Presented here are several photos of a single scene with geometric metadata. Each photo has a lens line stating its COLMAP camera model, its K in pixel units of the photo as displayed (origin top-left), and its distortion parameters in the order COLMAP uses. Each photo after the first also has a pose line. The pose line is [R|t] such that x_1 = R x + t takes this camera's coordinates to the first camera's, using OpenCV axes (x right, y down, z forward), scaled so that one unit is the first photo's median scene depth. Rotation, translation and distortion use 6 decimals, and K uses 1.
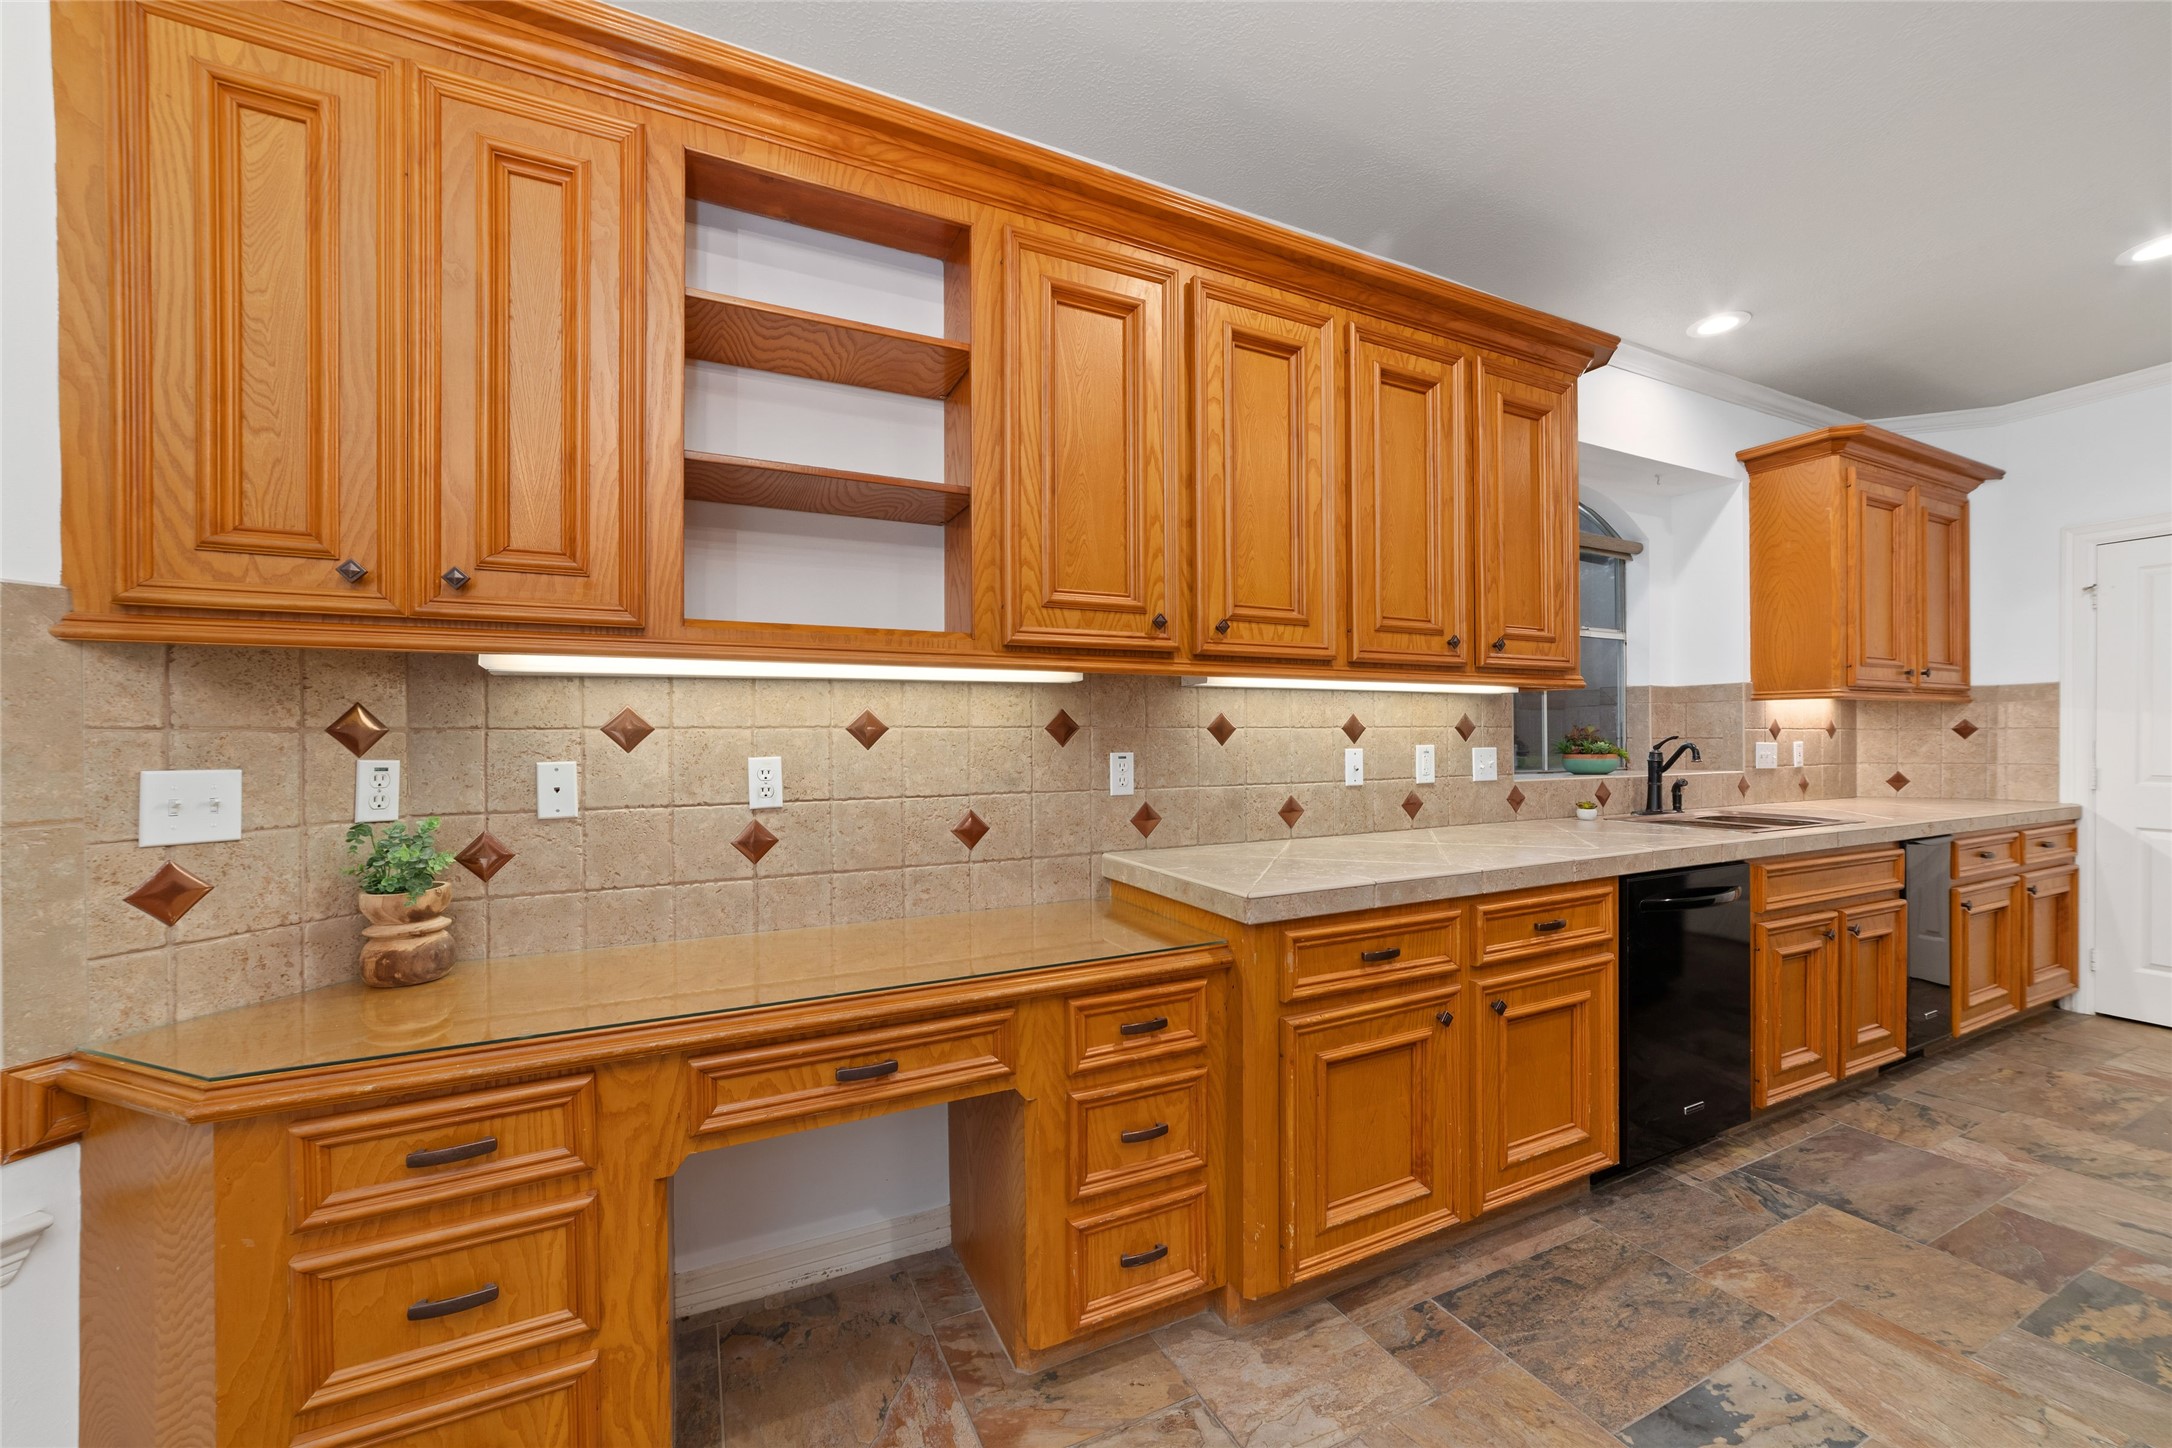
lens RADIAL K [[834.5, 0, 1089.8], [0, 834.5, 732.0], [0, 0, 1]] dist [-0.022851, 0.007627]
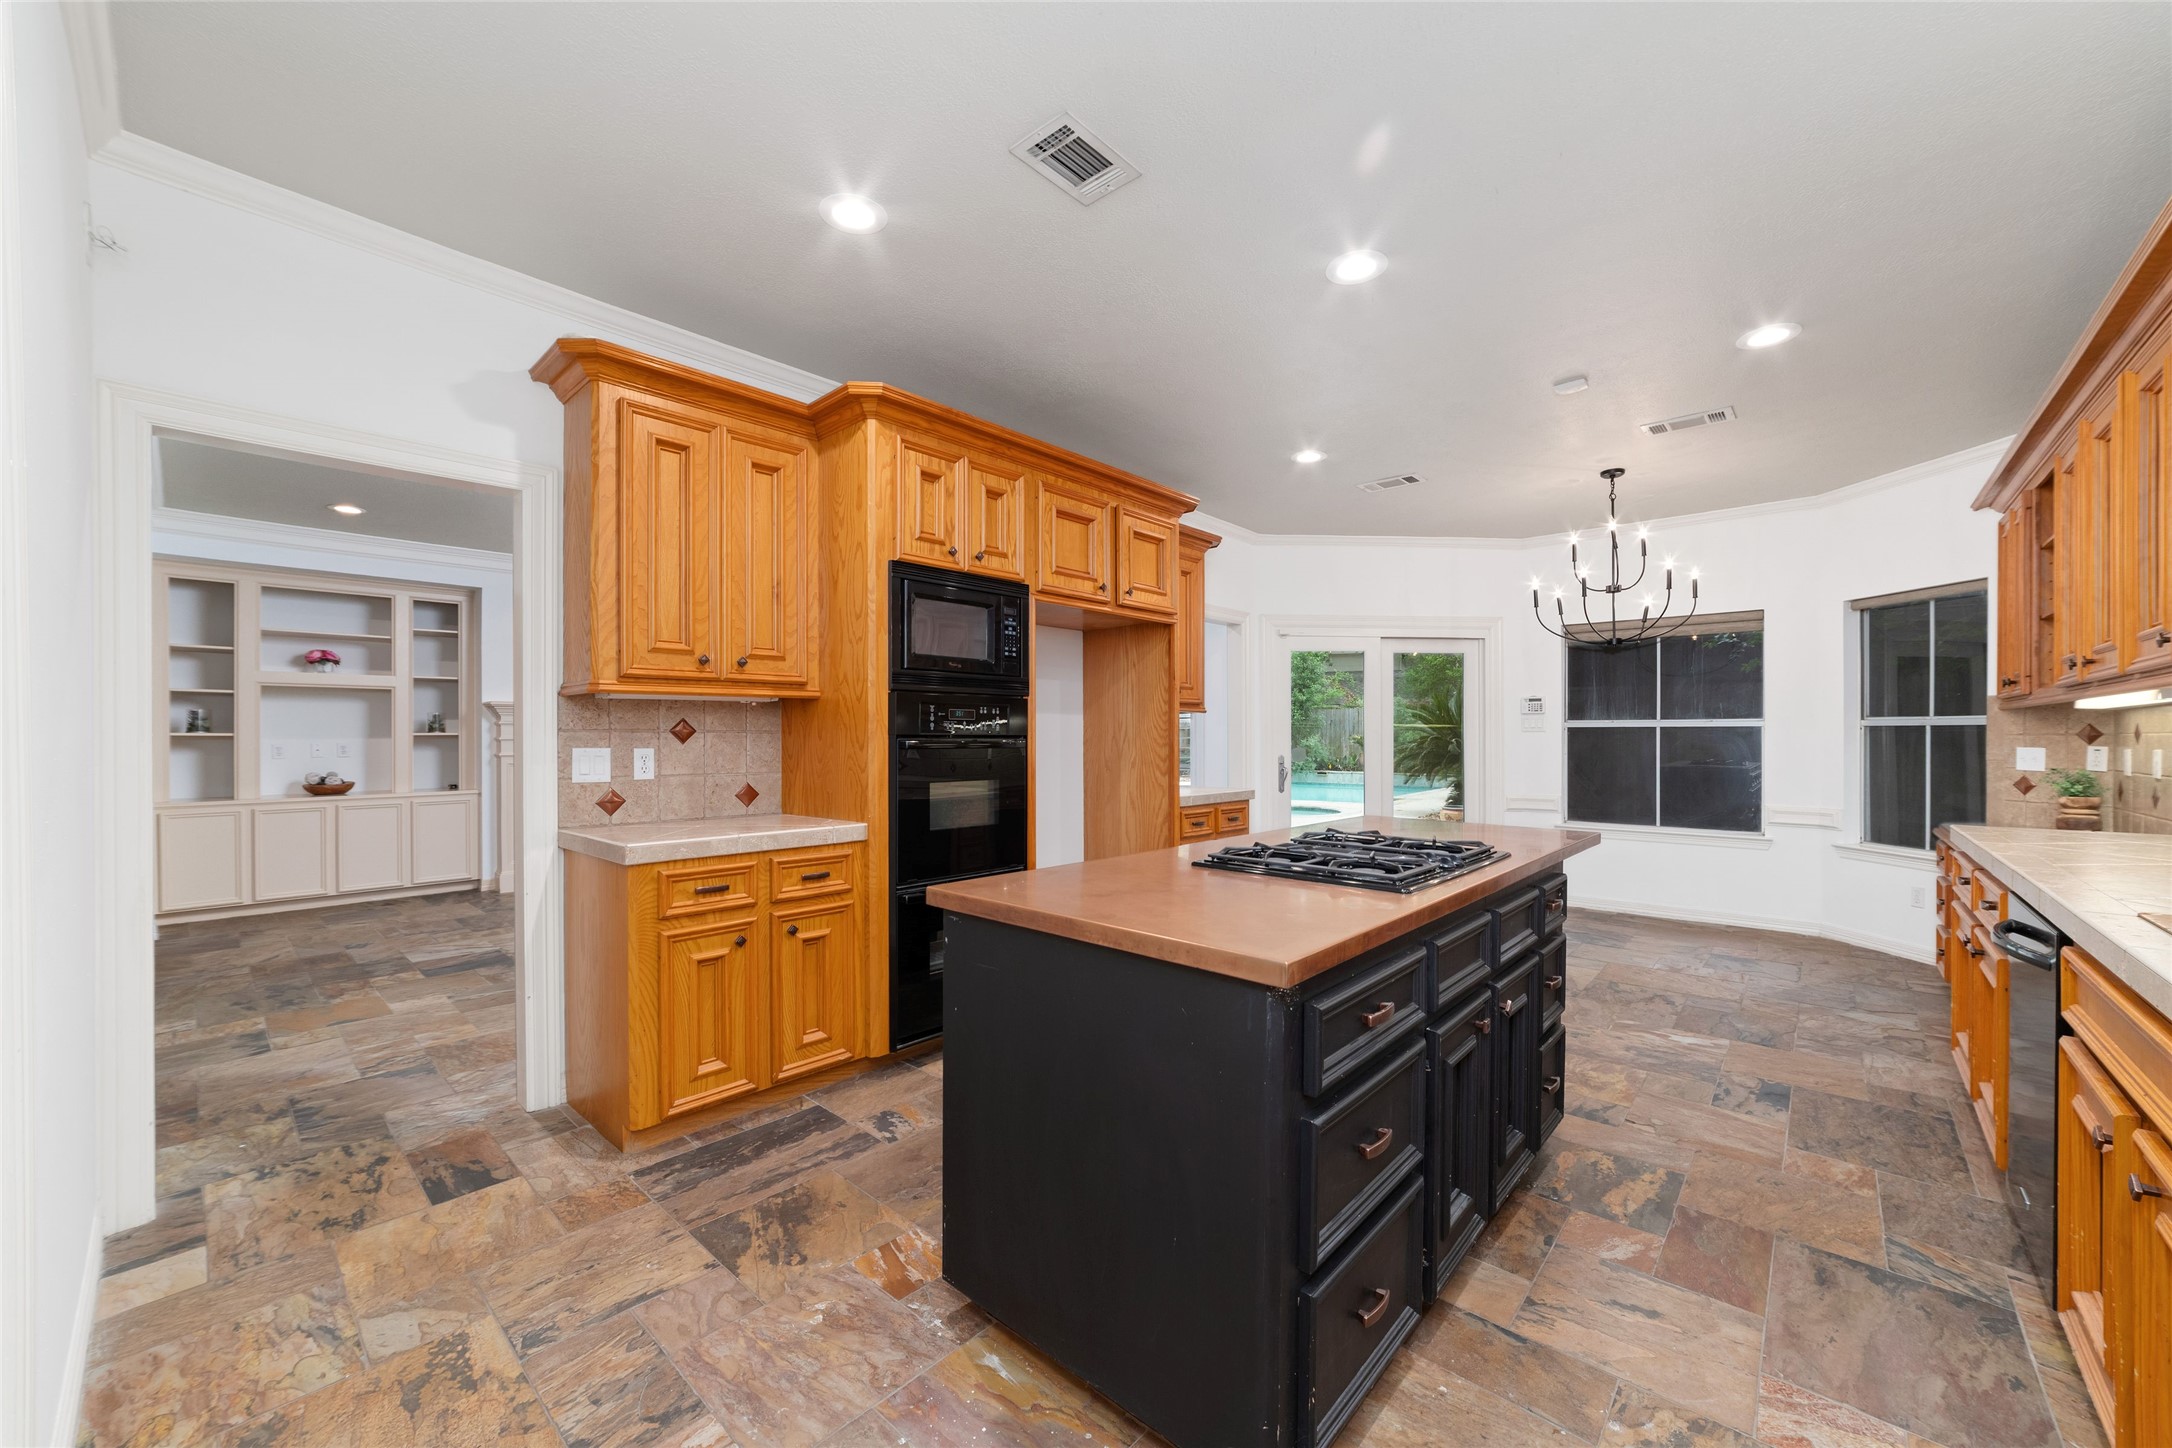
lens RADIAL K [[834.5, 0, 1085.1], [0, 834.5, 736.6], [0, 0, 1]] dist [-0.022851, 0.007627]
pose [[-0.925647, 0.003090, -0.378375, 2.289336], [0.003018, 0.999995, 0.000783, -0.006103], [0.378375, -0.000418, -0.925652, 1.684849]]
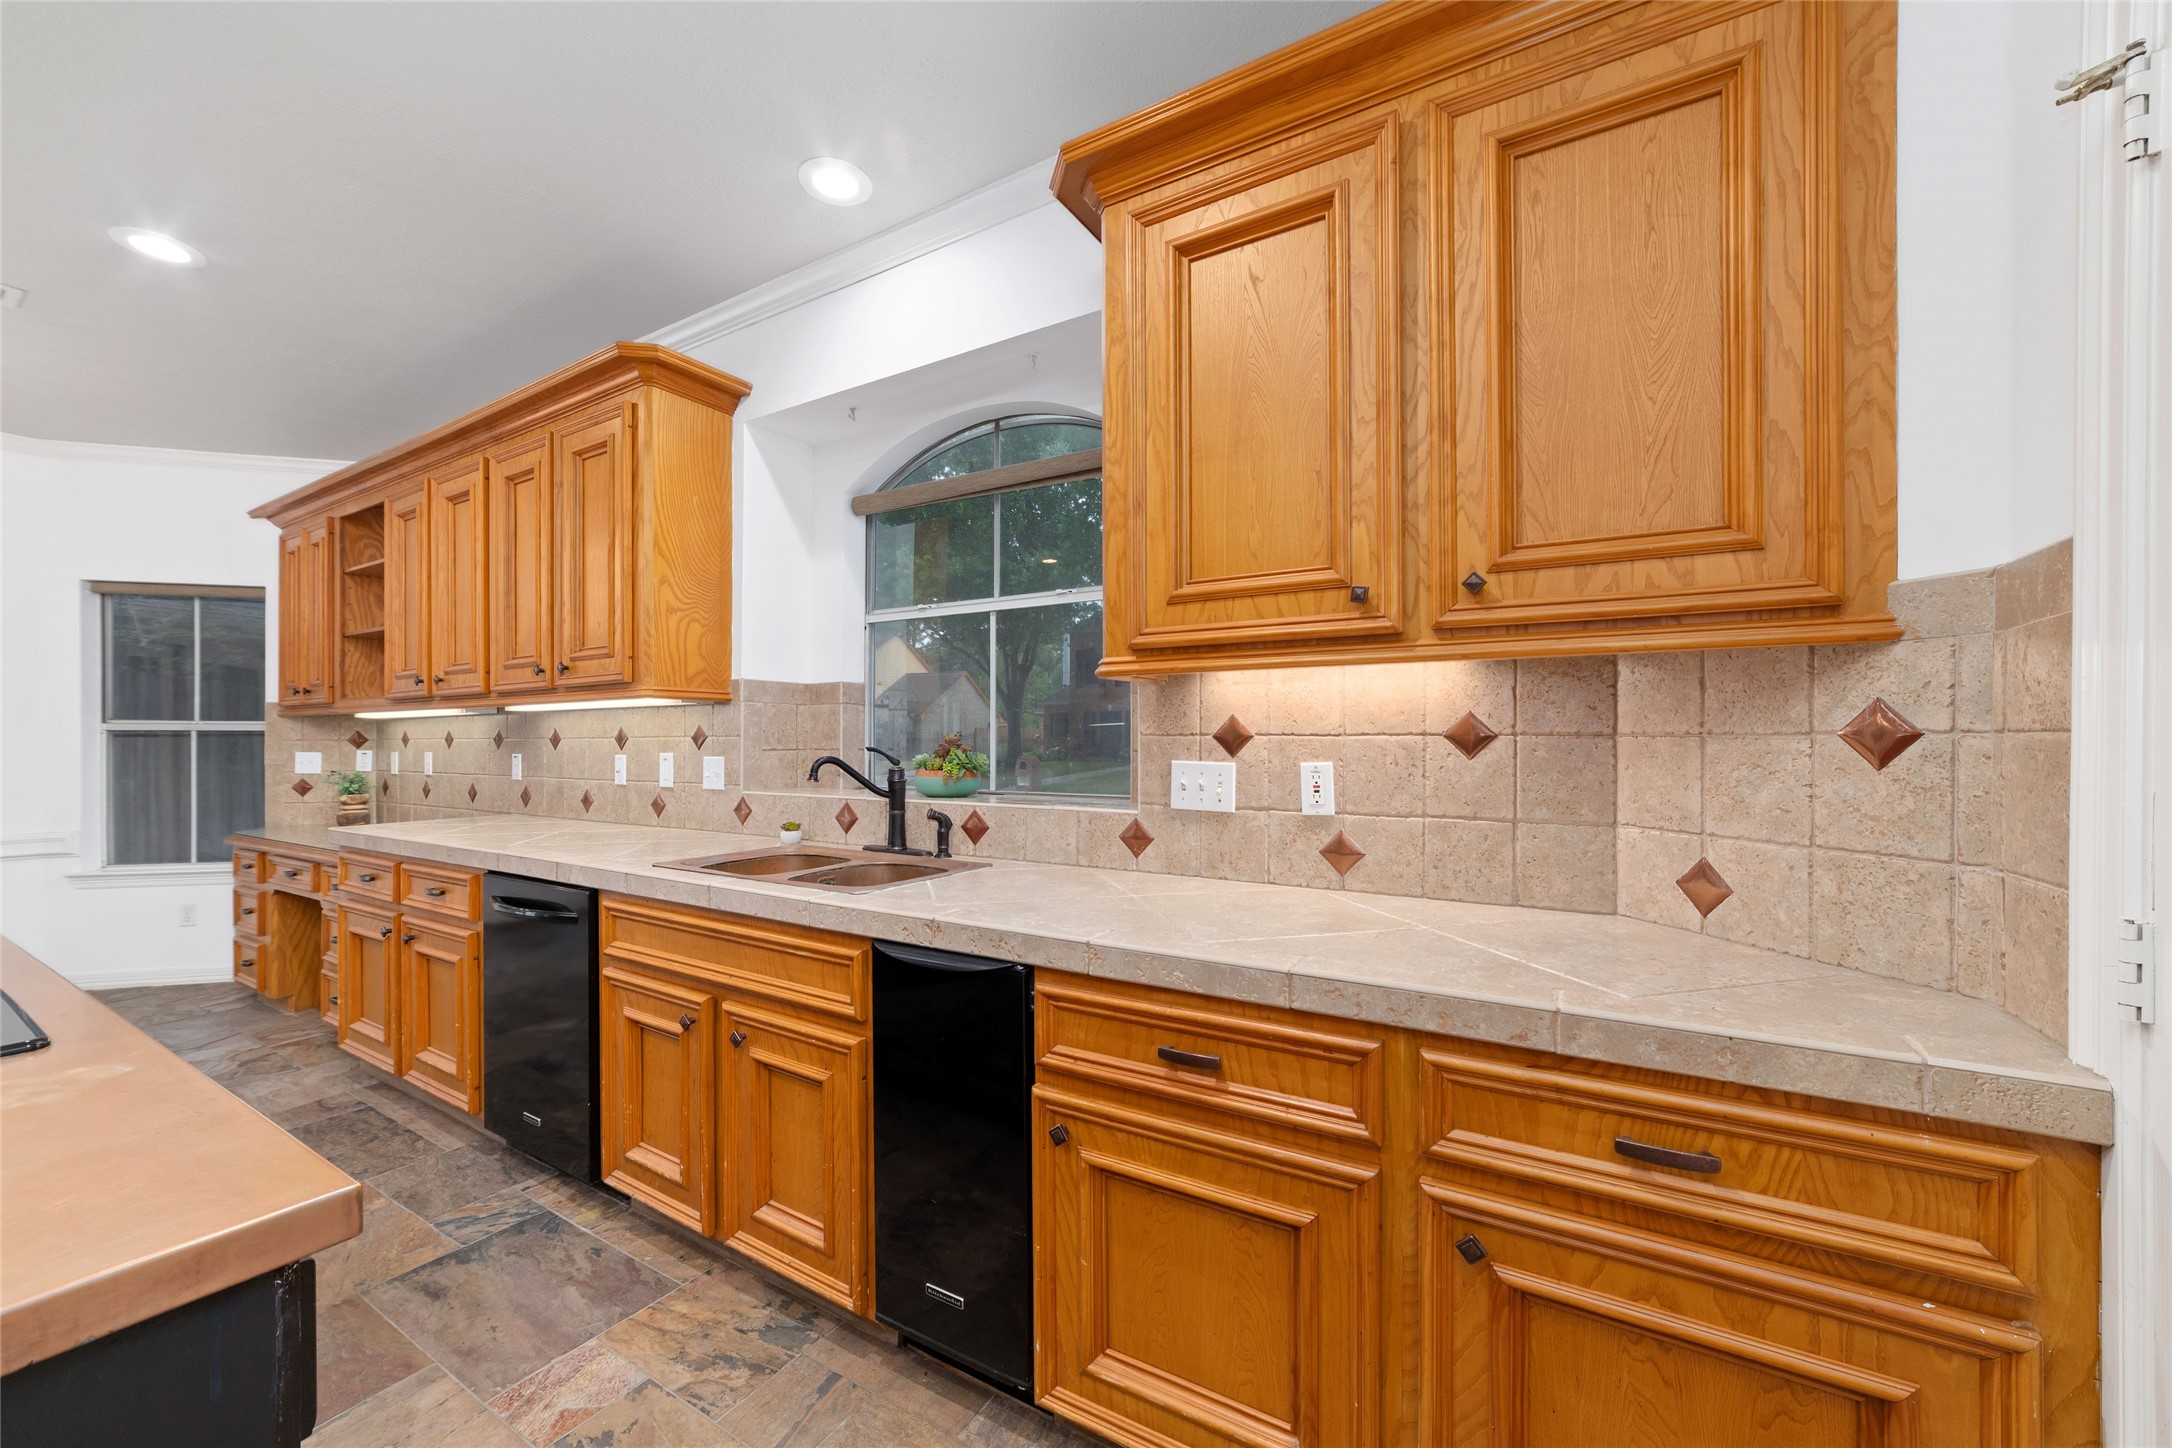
lens RADIAL K [[834.5, 0, 1089.8], [0, 834.5, 738.4], [0, 0, 1]] dist [-0.022851, 0.007627]
pose [[0.545358, 0.000065, -0.838203, 2.334488], [0.001190, 0.999999, 0.000852, -0.006325], [0.838202, -0.001462, 0.545357, 1.229855]]
